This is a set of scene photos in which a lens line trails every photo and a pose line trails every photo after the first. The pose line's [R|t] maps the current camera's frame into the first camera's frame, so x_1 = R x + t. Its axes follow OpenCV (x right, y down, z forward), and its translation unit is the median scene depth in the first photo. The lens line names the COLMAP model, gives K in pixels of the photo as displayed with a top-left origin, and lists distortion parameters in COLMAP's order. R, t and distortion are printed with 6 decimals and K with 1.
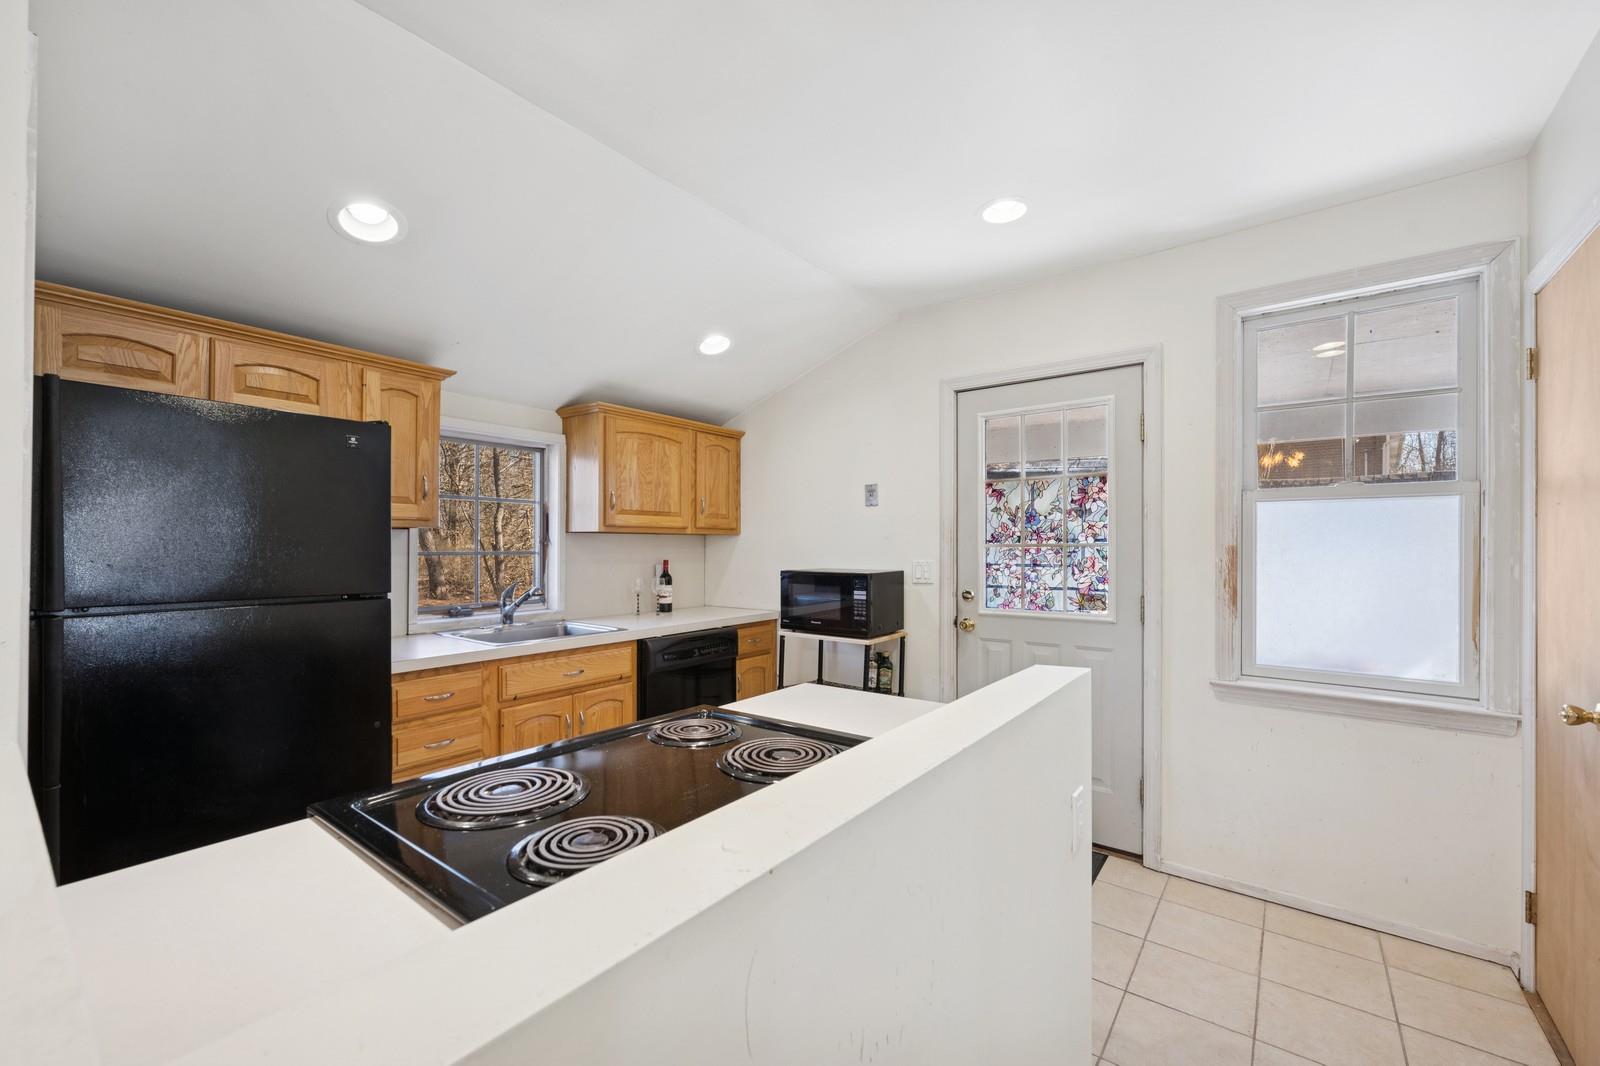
lens RADIAL K [[656.0, 0, 791.5], [0, 656.0, 541.6], [0, 0, 1]] dist [0.000287, -0.000016]
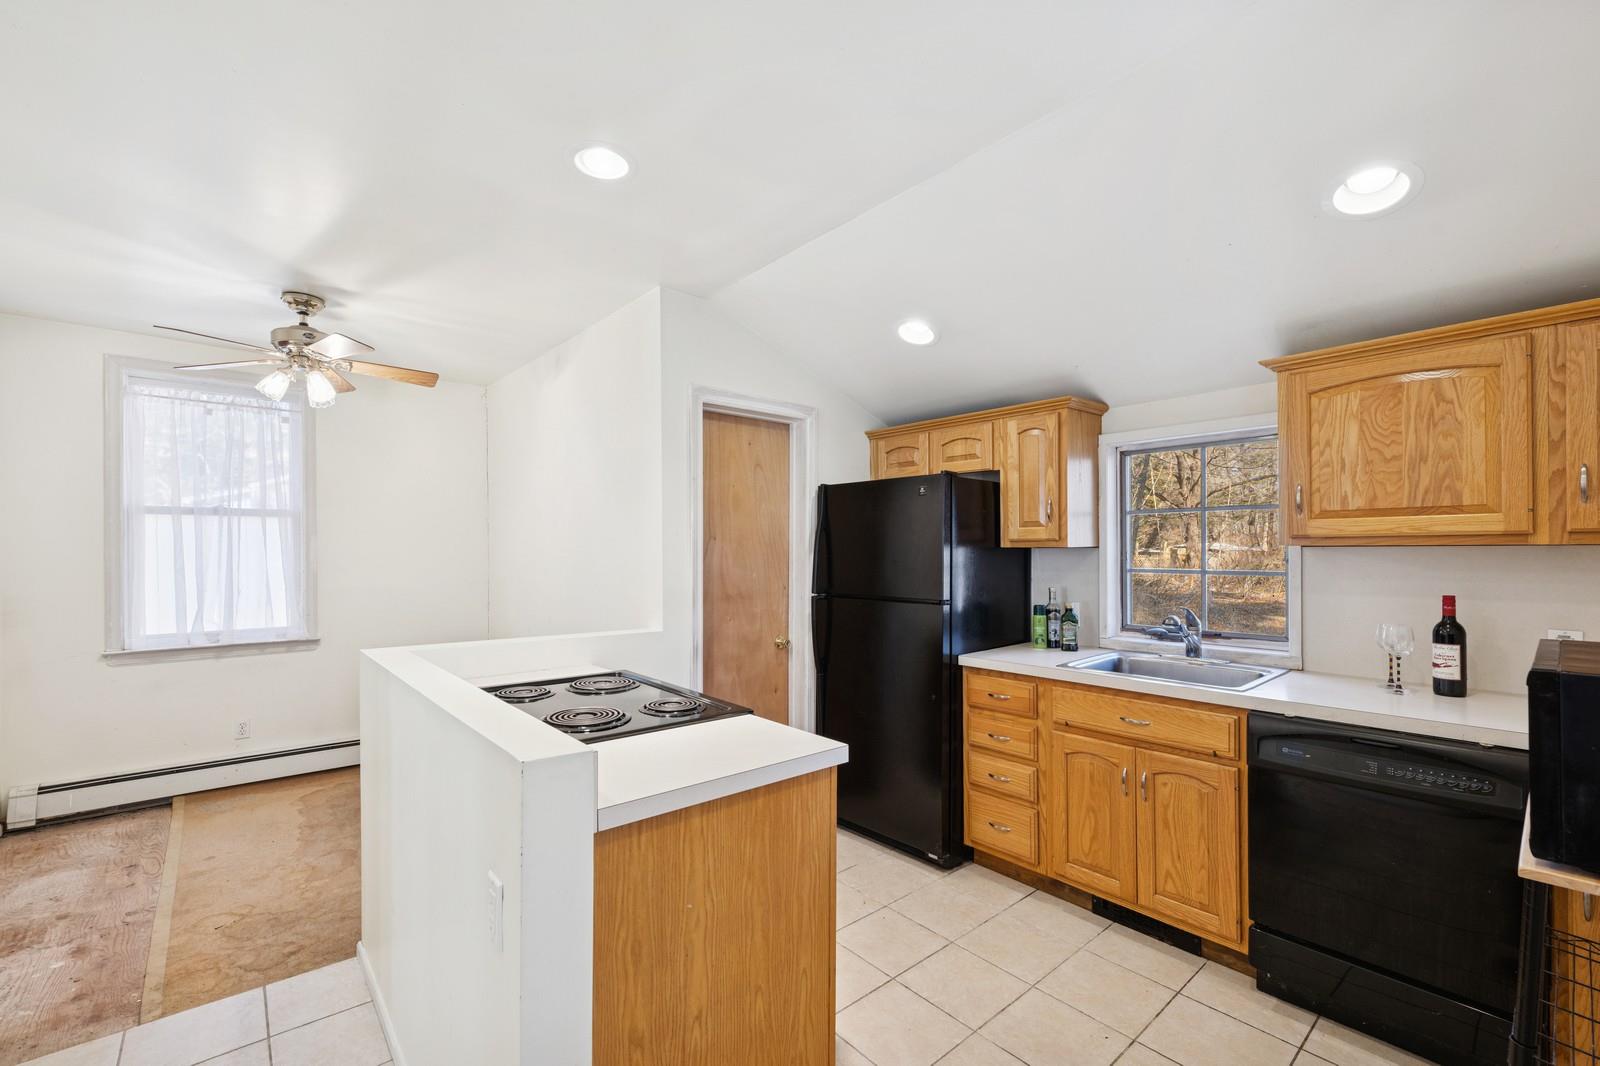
lens RADIAL K [[656.0, 0, 793.0], [0, 656.0, 541.2], [0, 0, 1]] dist [0.000287, -0.000016]
pose [[-0.200839, -0.020463, -0.979411, 0.460792], [0.005384, 0.999744, -0.021992, -0.007933], [0.979609, -0.009690, -0.200677, 0.610346]]
